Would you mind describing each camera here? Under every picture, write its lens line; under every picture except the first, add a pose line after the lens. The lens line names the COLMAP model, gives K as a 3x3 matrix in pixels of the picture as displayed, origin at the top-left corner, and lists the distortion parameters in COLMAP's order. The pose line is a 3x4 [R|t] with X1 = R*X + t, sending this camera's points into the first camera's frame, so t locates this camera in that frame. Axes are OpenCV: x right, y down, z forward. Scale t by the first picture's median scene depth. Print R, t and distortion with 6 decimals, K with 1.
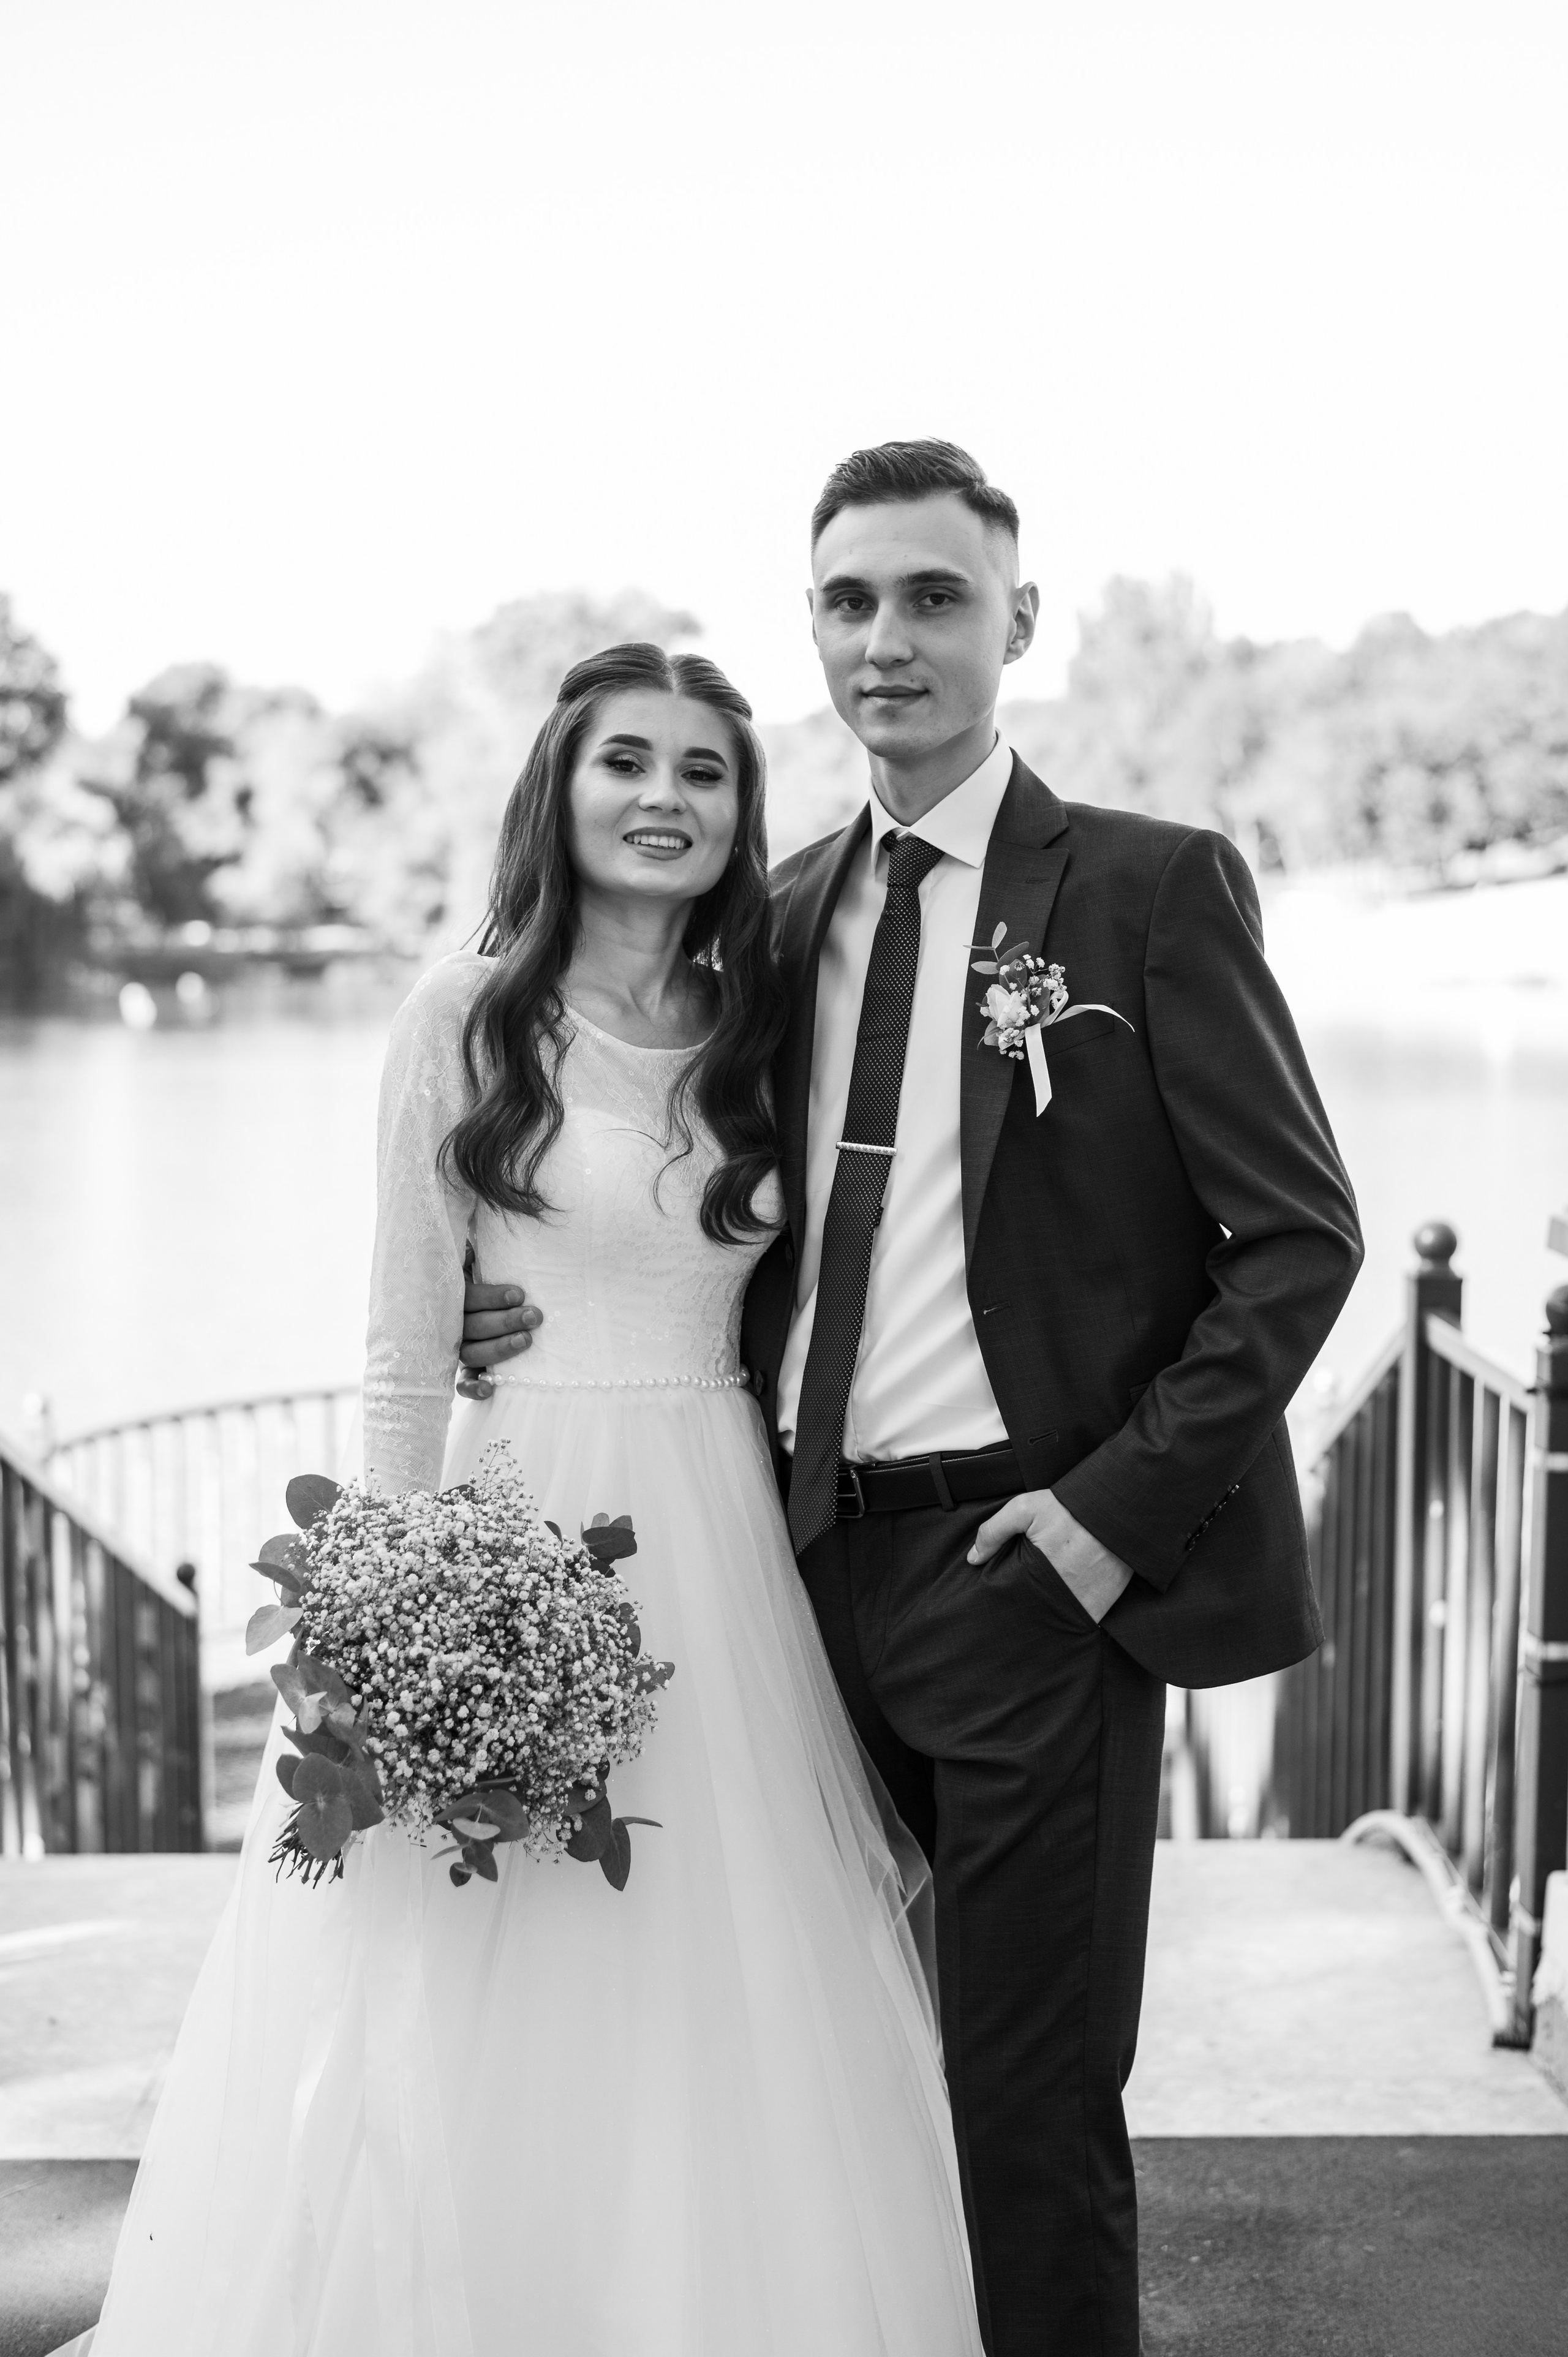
lens RADIAL K [[3476.4, 0, 784.0], [0, 3476.4, 1178.5], [0, 0, 1]] dist [0.024407, 0.057003]
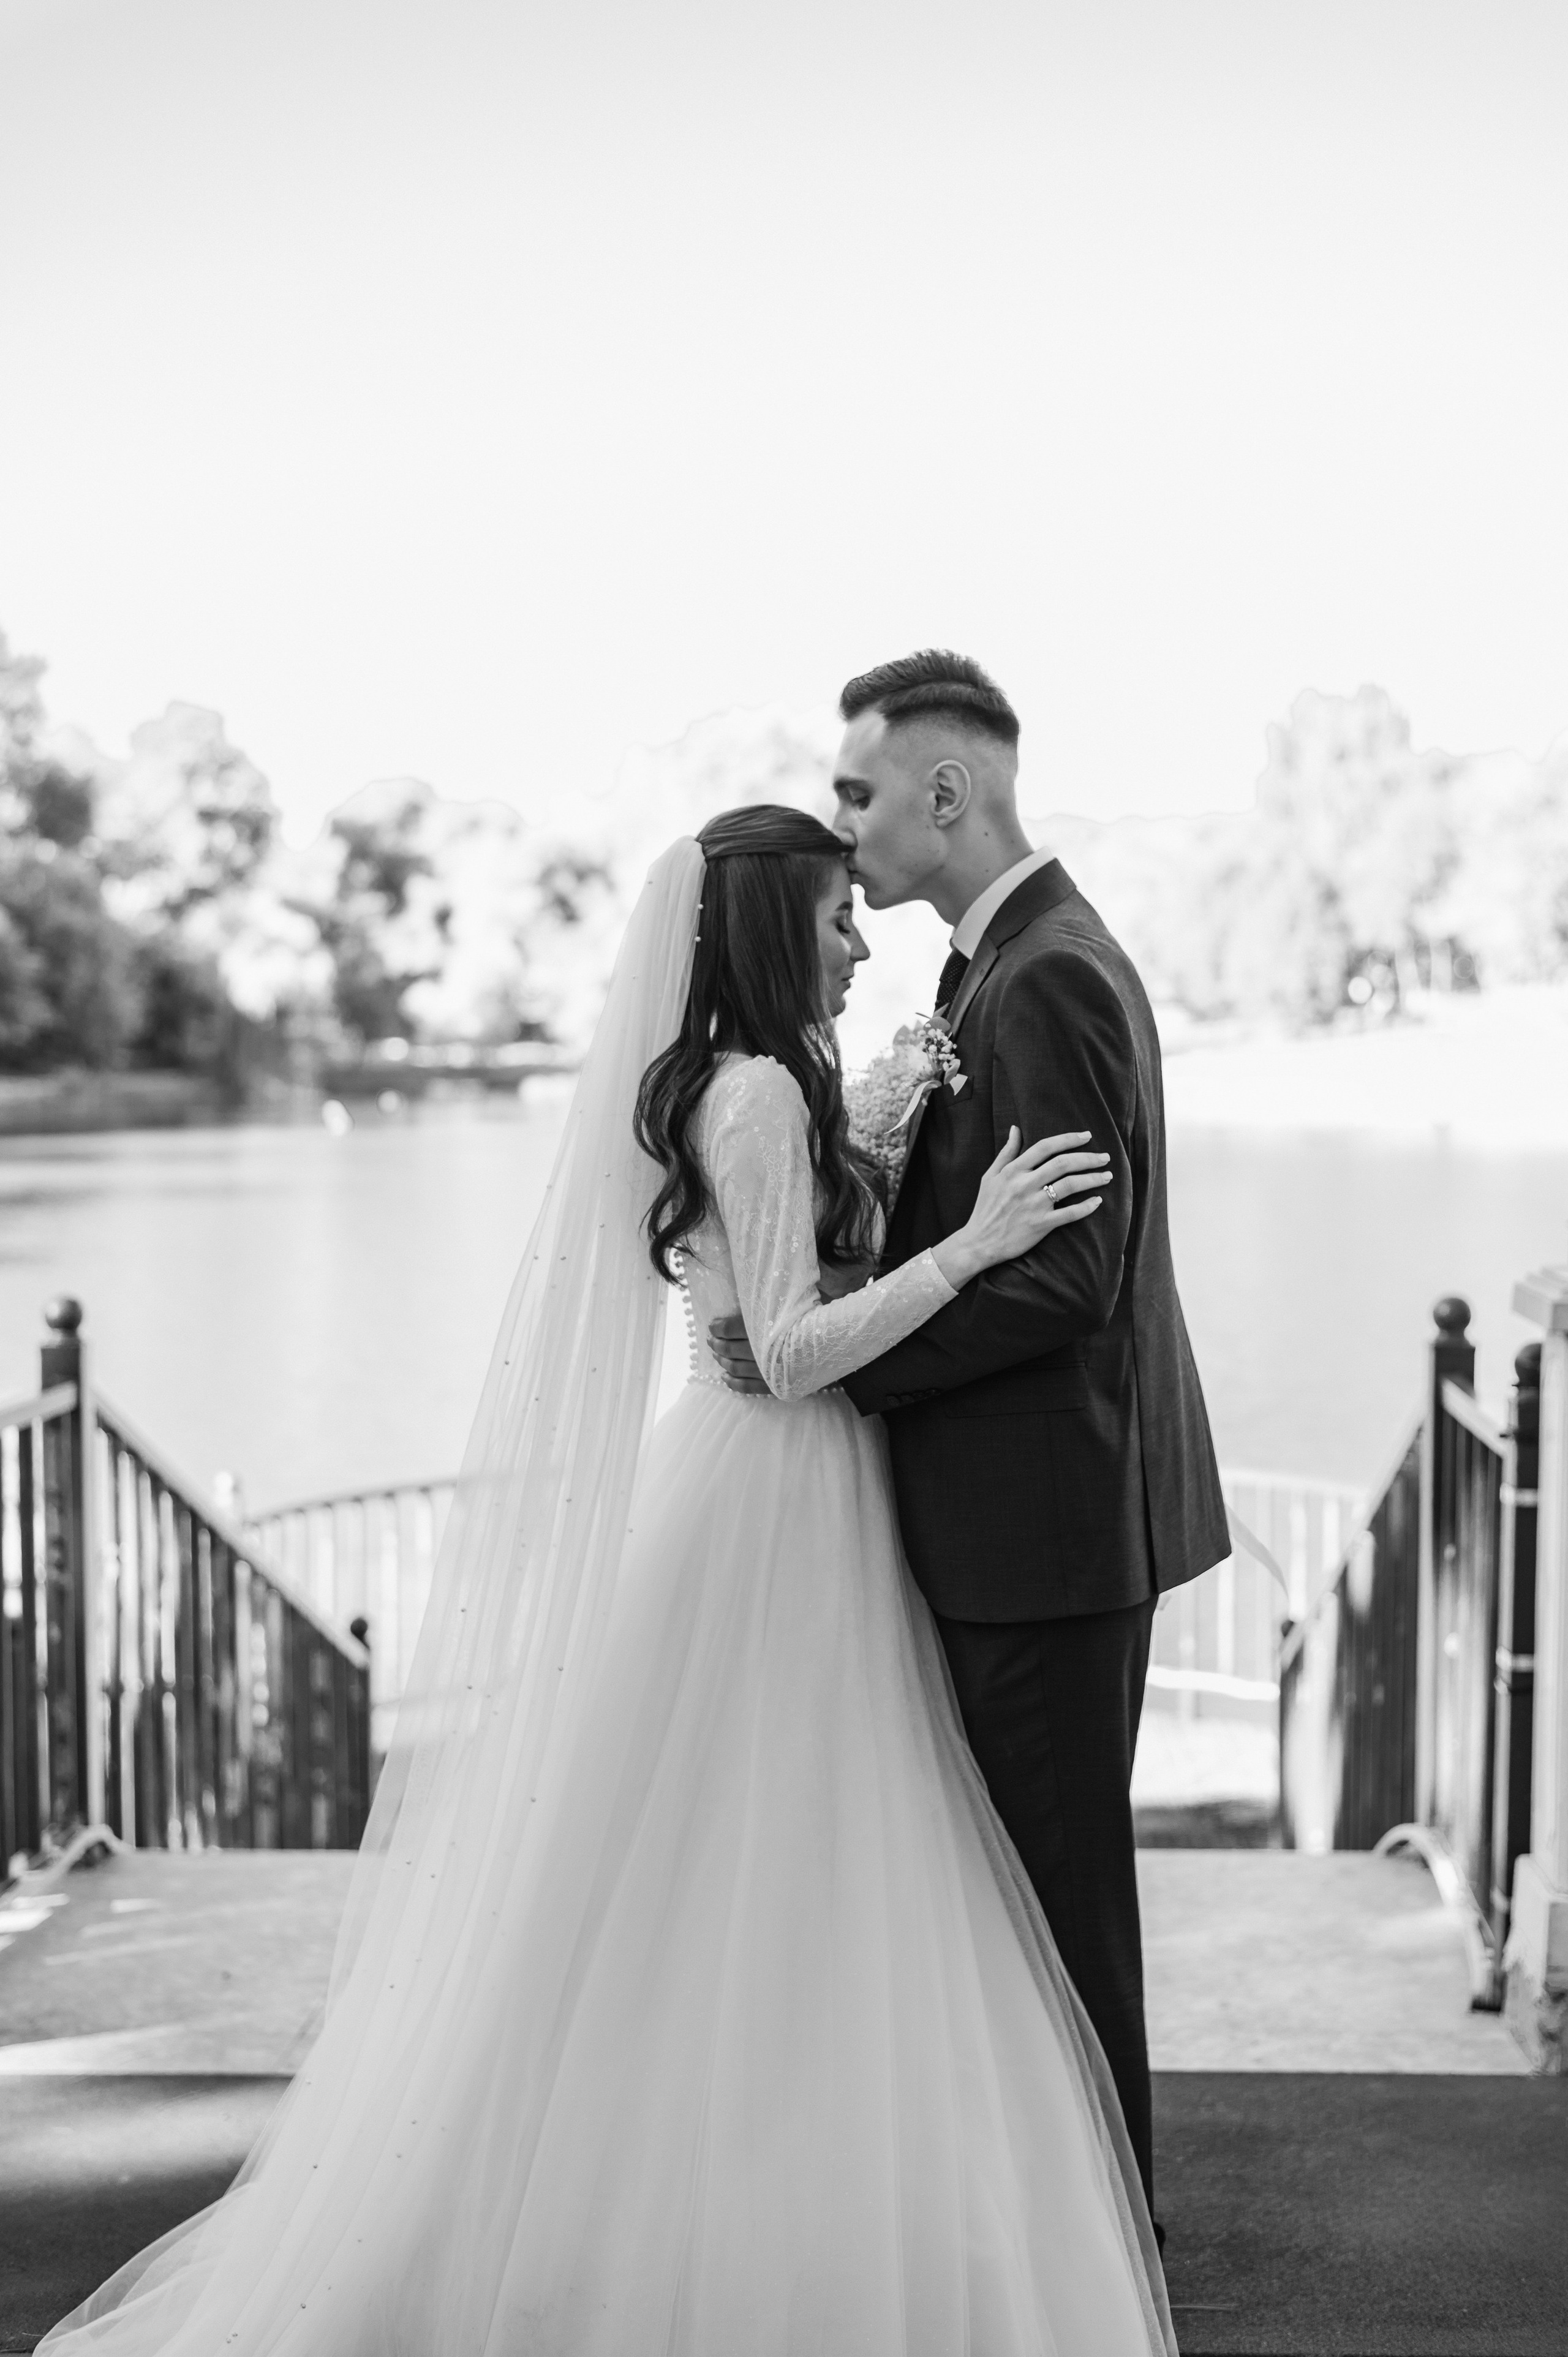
lens RADIAL K [[3476.4, 0, 784.0], [0, 3476.4, 1178.5], [0, 0, 1]] dist [0.024407, 0.057003]
pose [[0.998437, 0.003727, -0.055768, 0.025498], [-0.005587, 0.999432, -0.033242, 0.009647], [0.055612, 0.033502, 0.997890, -0.101100]]
